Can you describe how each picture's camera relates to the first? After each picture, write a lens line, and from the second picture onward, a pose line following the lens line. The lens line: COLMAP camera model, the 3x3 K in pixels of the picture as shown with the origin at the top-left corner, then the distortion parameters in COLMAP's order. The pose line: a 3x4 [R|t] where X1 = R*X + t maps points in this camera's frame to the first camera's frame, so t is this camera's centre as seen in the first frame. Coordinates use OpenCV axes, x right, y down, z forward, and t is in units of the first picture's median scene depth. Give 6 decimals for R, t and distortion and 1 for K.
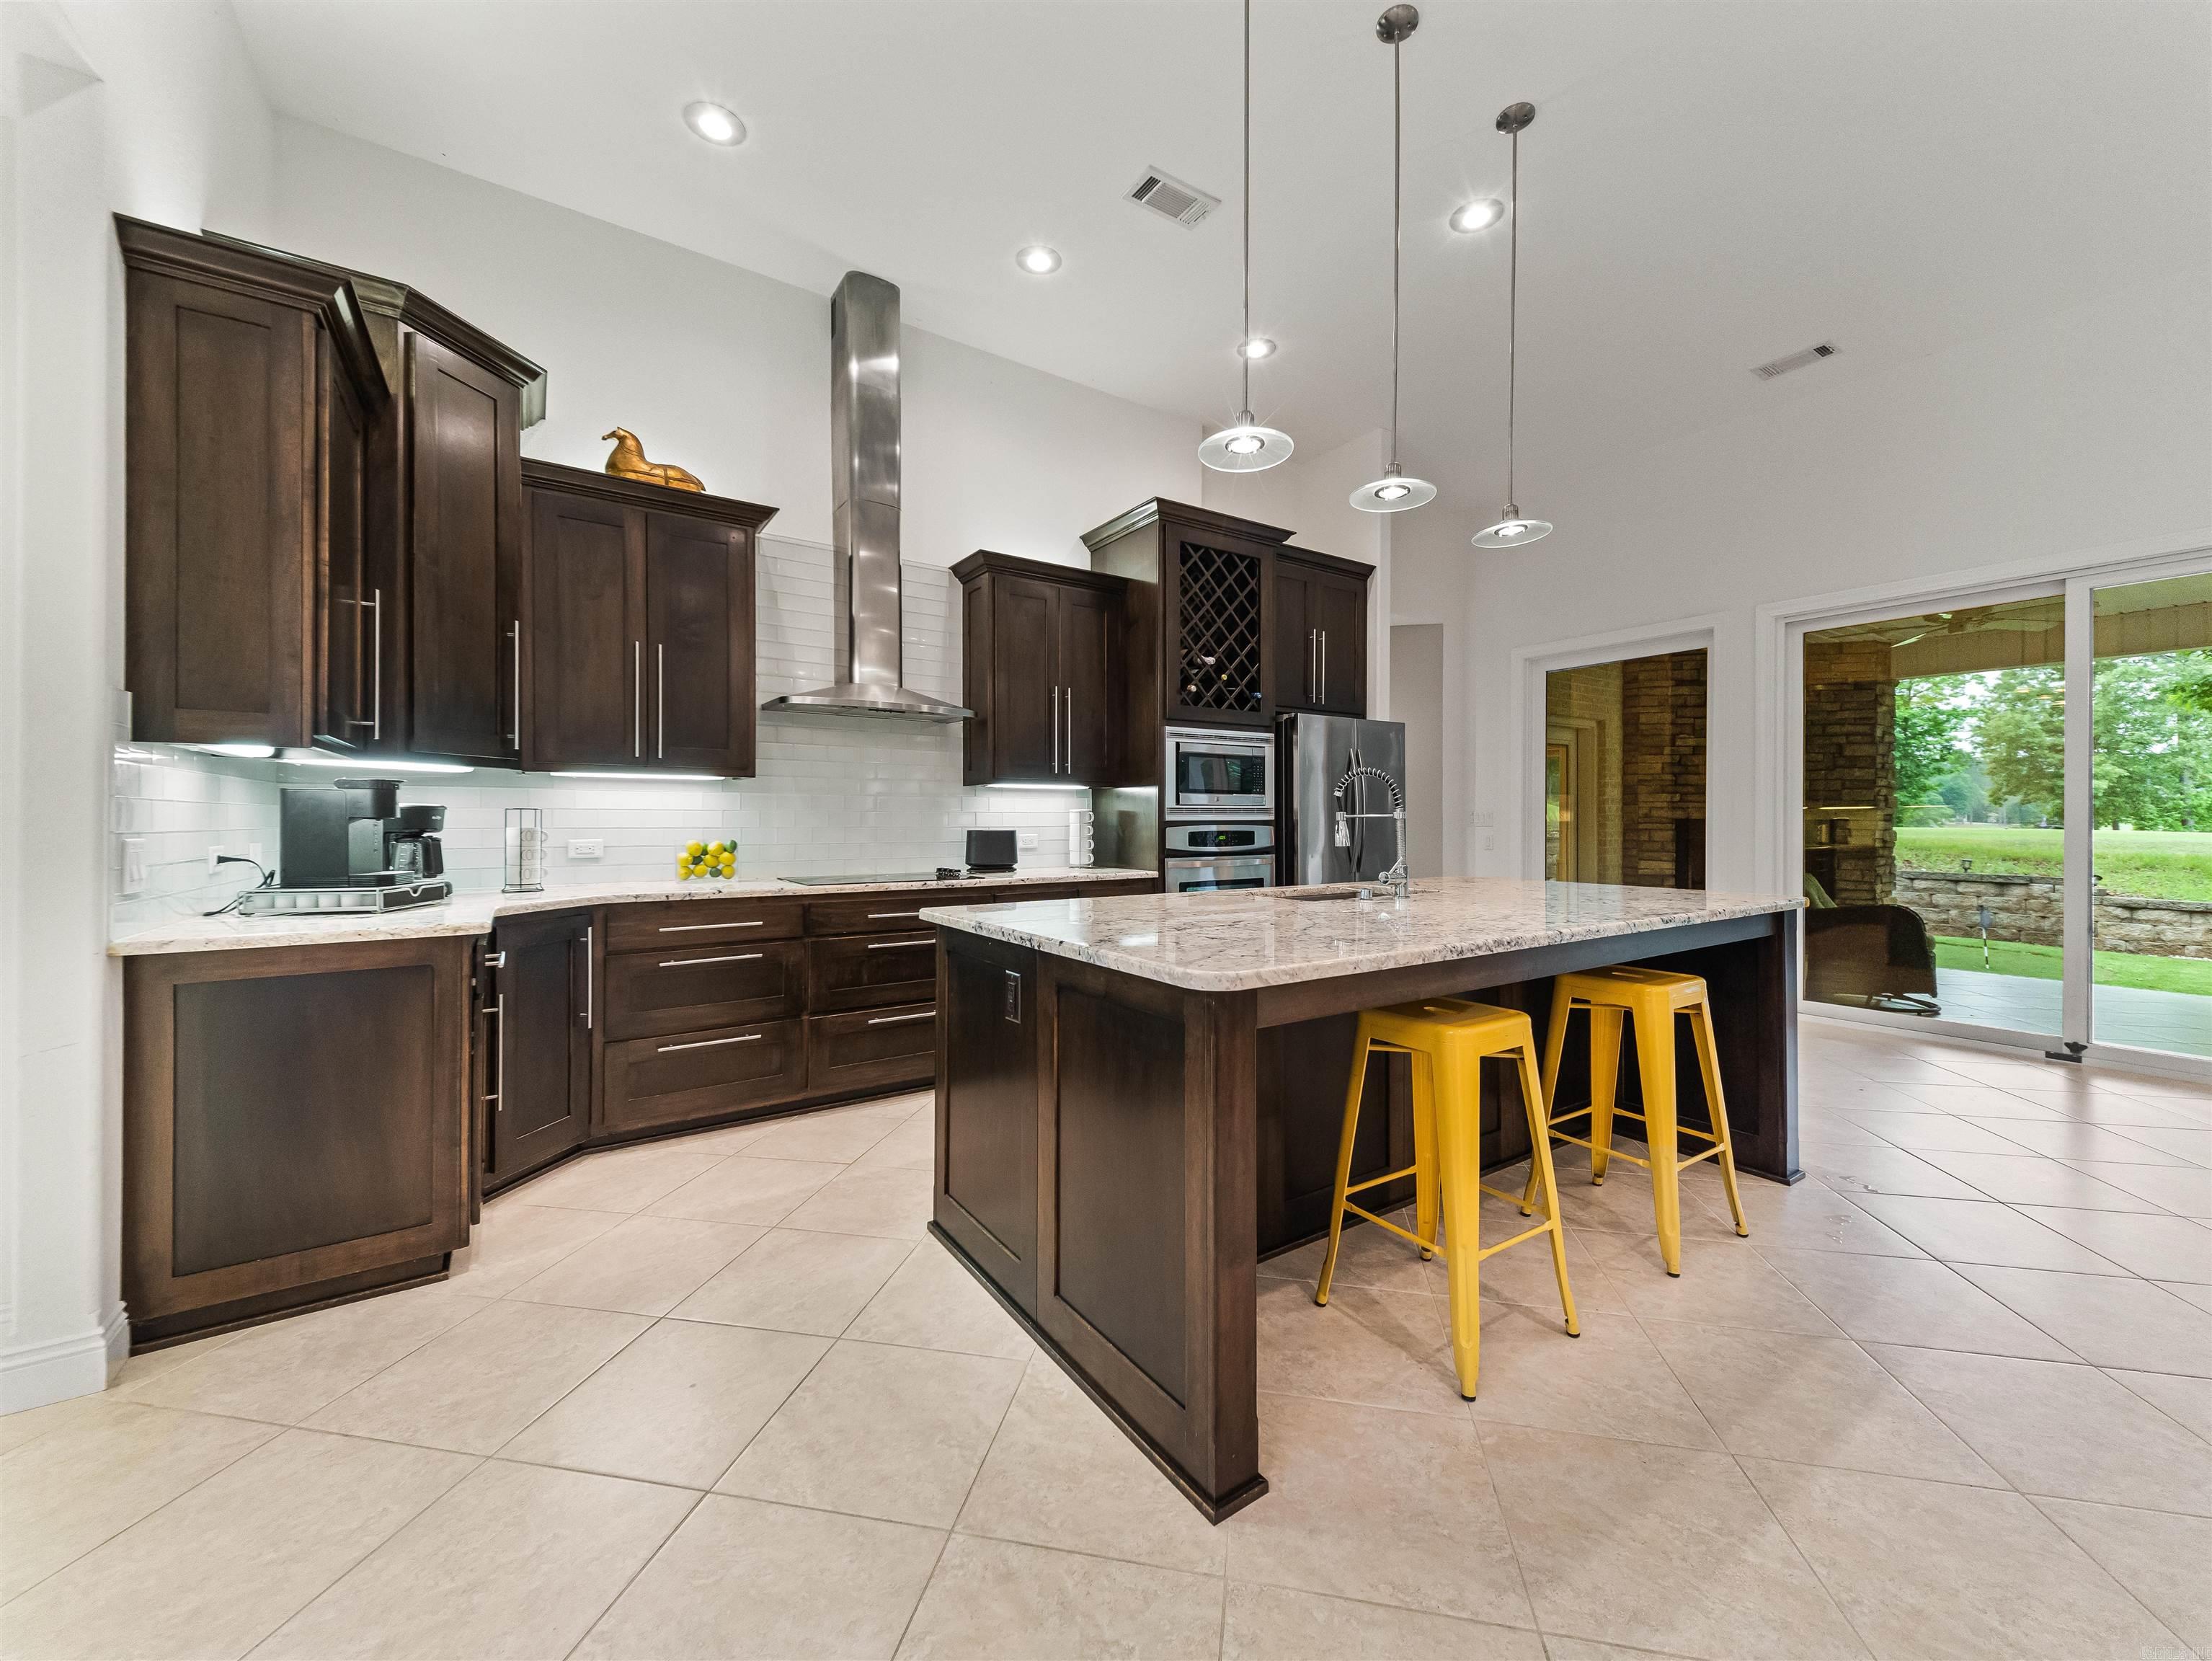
lens RADIAL K [[857.9, 0, 1113.6], [0, 857.9, 819.1], [0, 0, 1]] dist [0.032743, -0.011882]
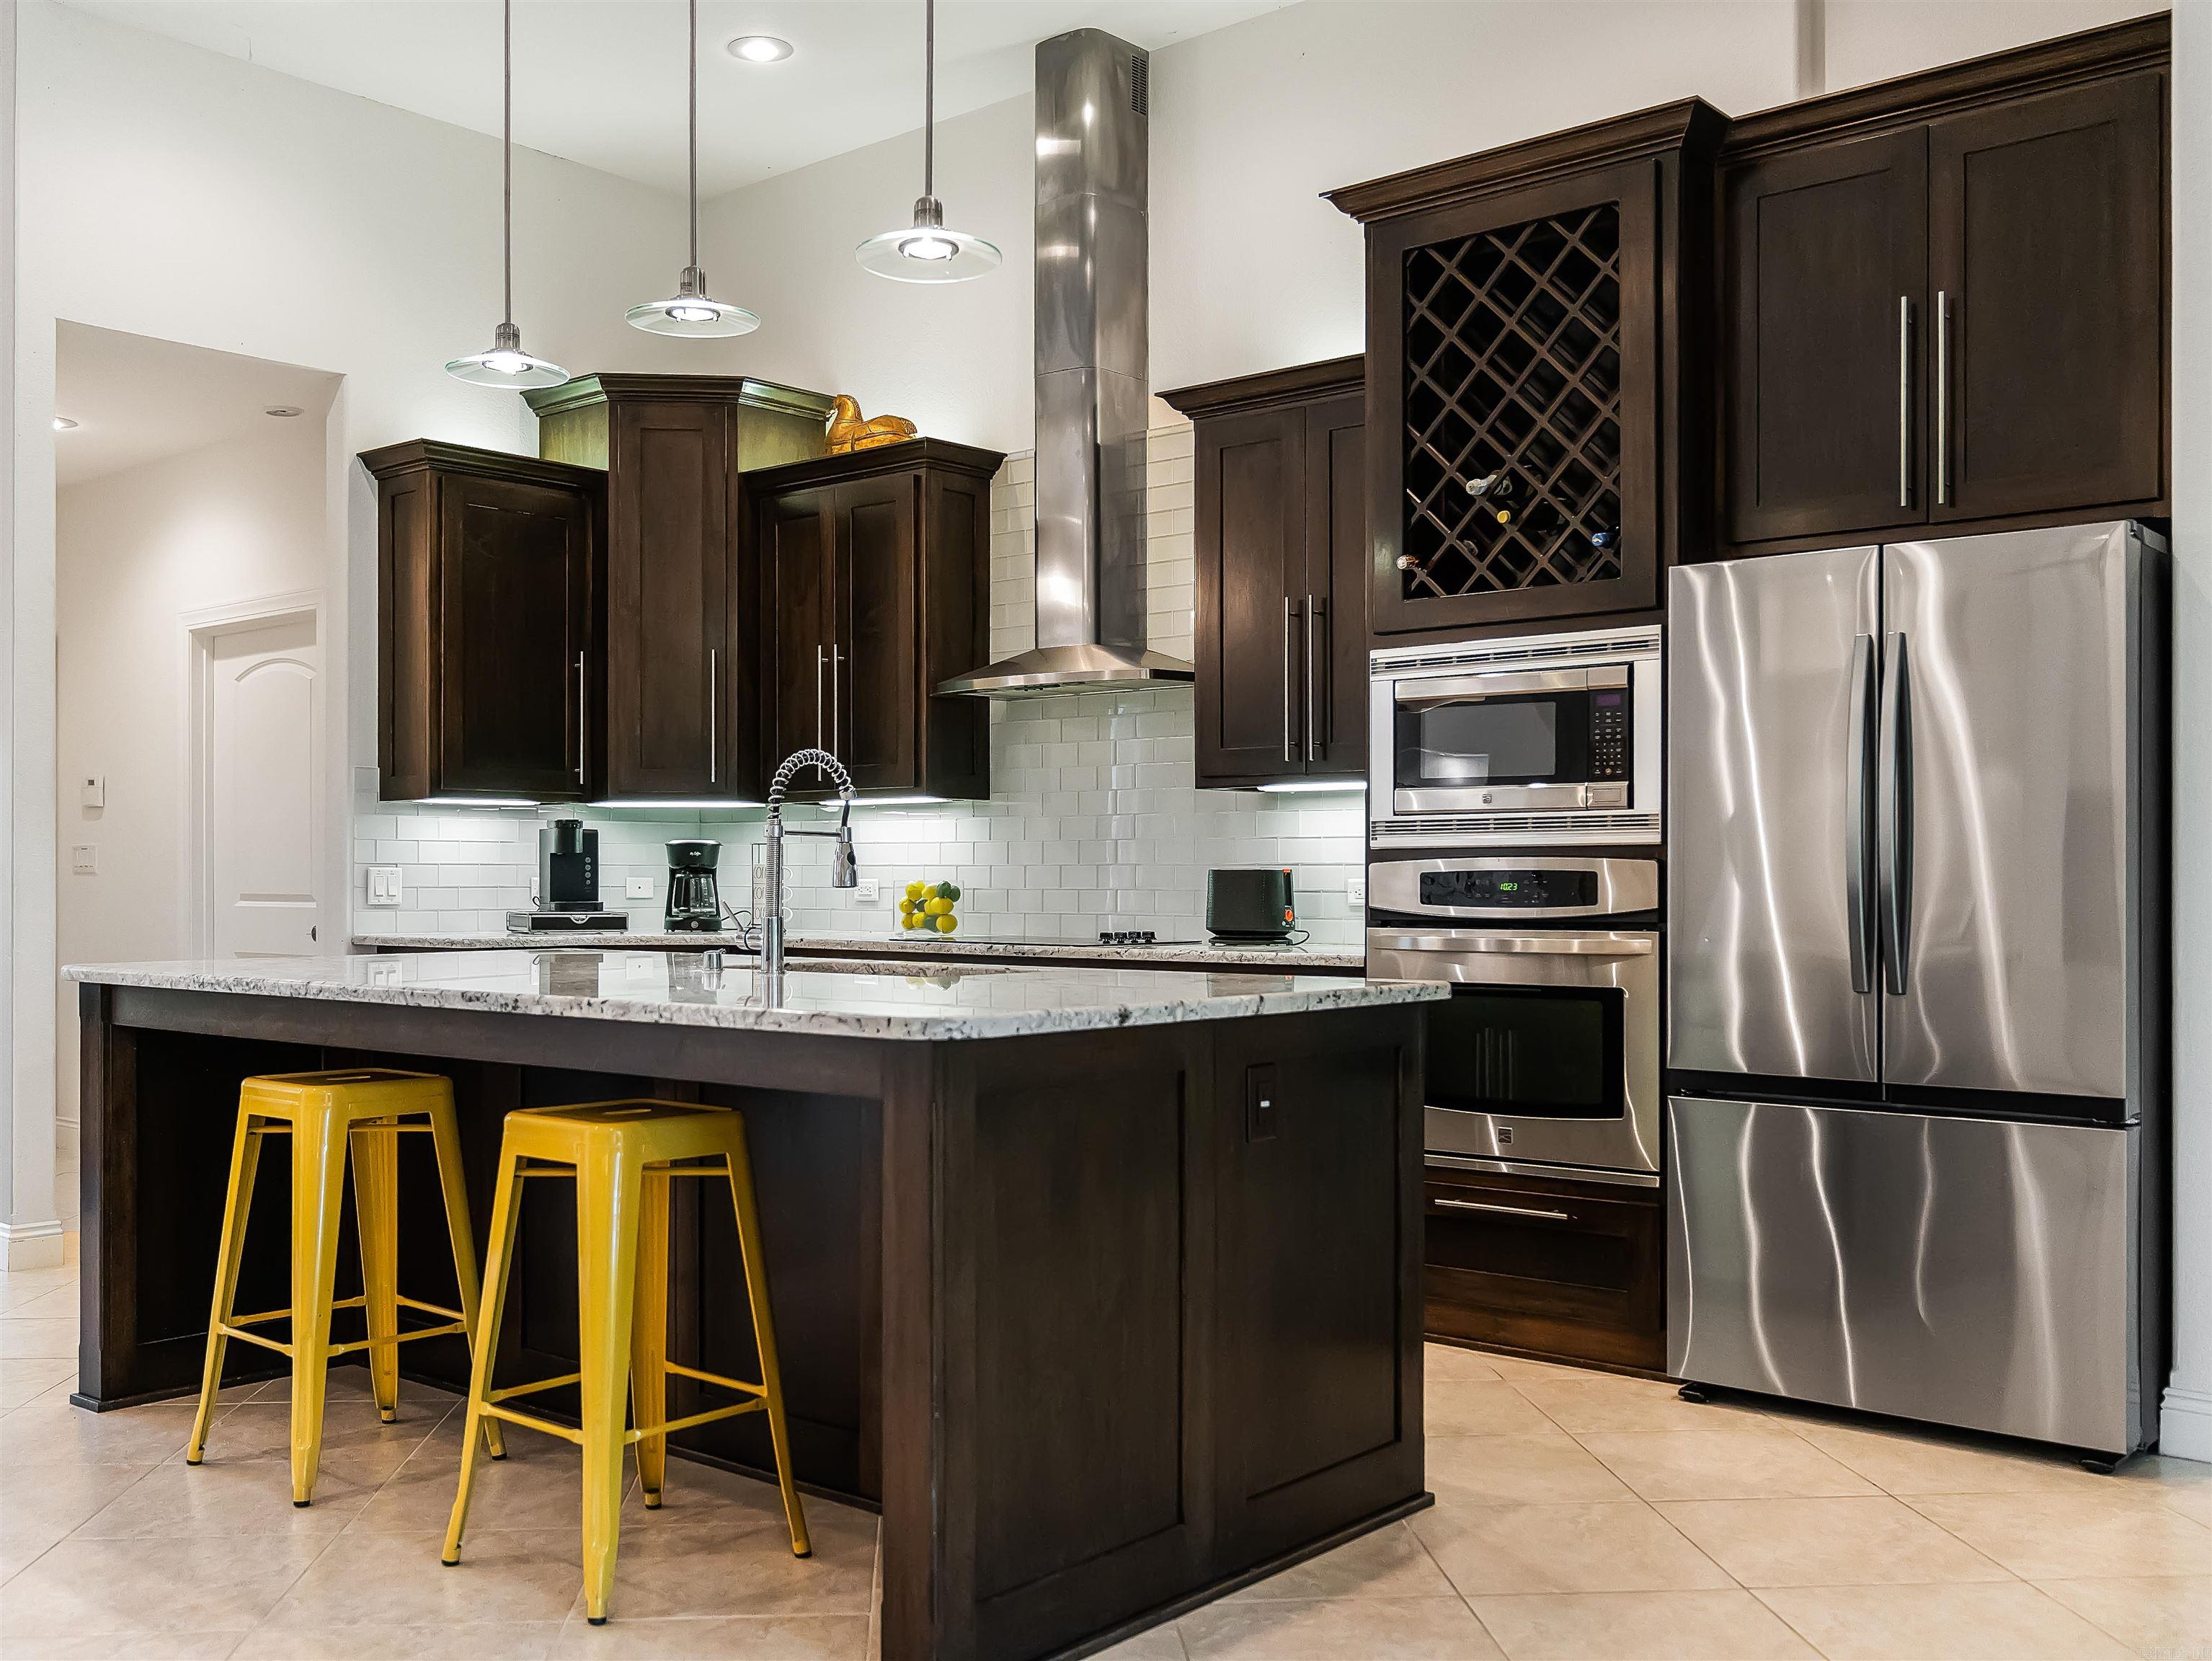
lens RADIAL K [[2081.5, 0, 1100.3], [0, 2081.5, 872.8], [0, 0, 1]] dist [-0.002734, -0.002977]
pose [[0.268586, -0.001651, -0.963254, 1.406080], [0.001132, 0.999998, -0.001399, 0.020612], [0.963255, -0.000715, 0.268587, 0.671641]]
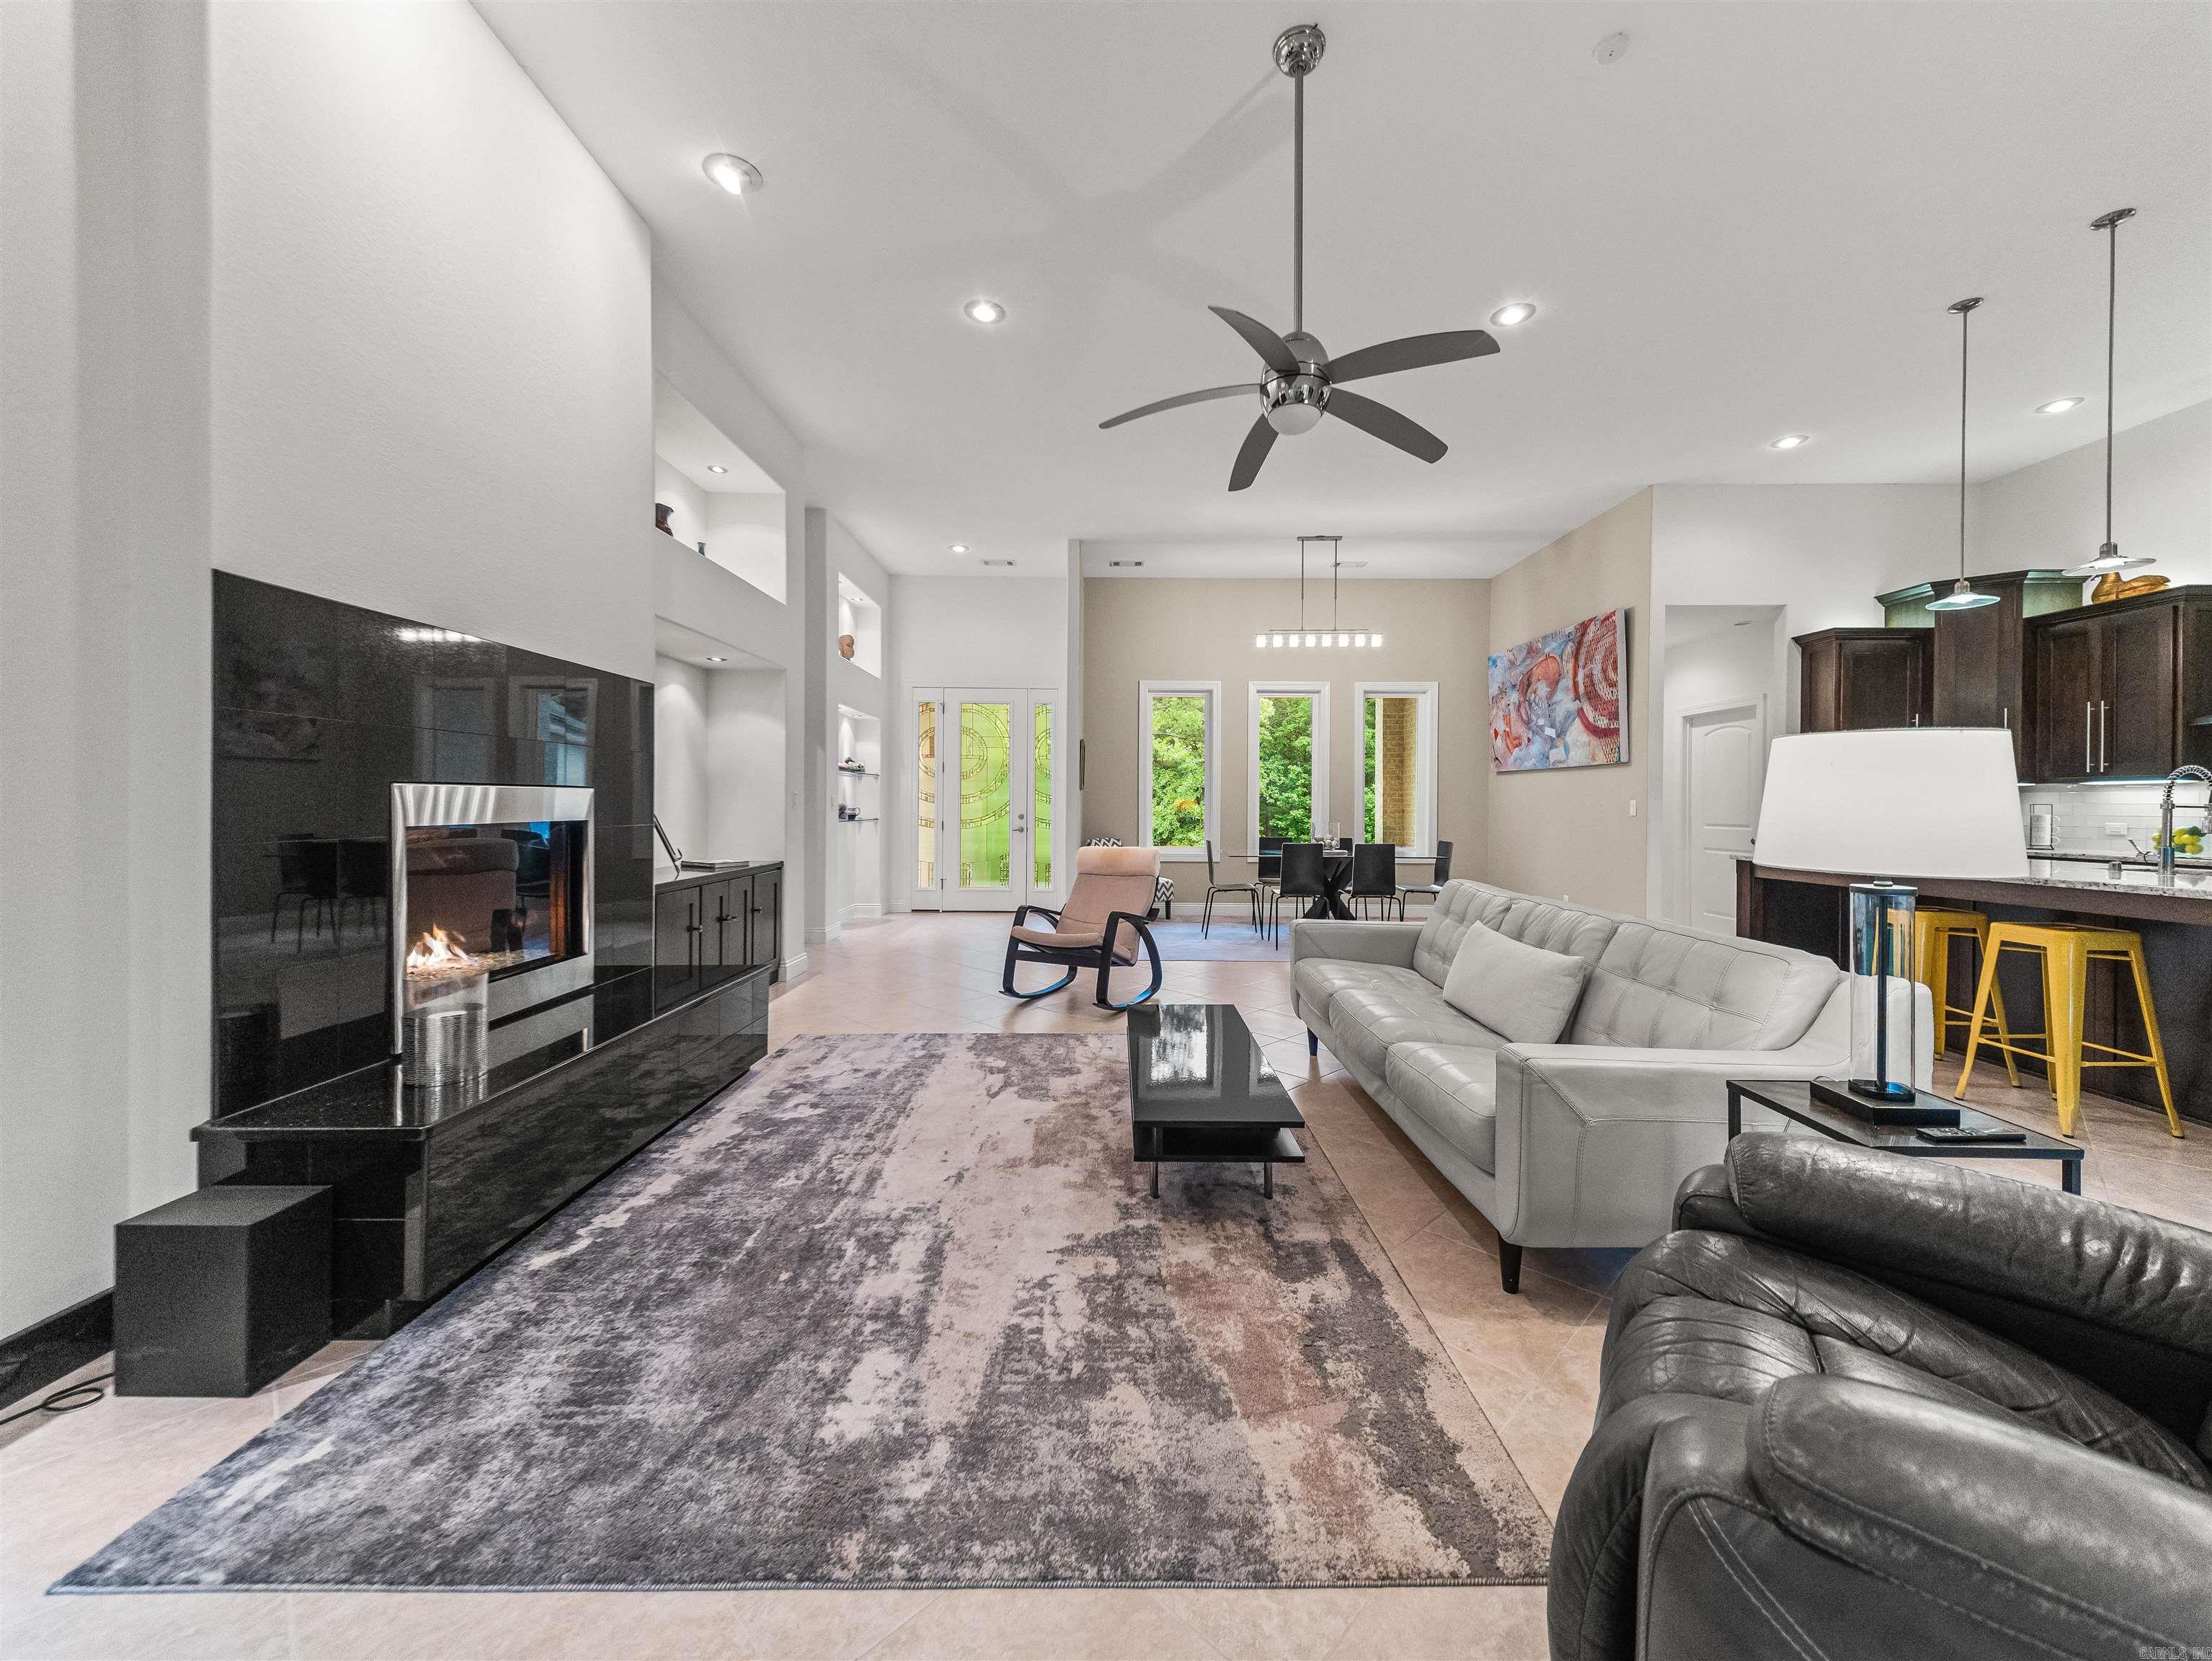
lens RADIAL K [[857.9, 0, 1113.6], [0, 857.9, 819.1], [0, 0, 1]] dist [0.032743, -0.011882]
pose [[-0.556326, 0.010179, -0.830902, 1.755555], [-0.005942, 0.999851, 0.016227, 0.001102], [0.830943, 0.013965, -0.556182, 0.365501]]
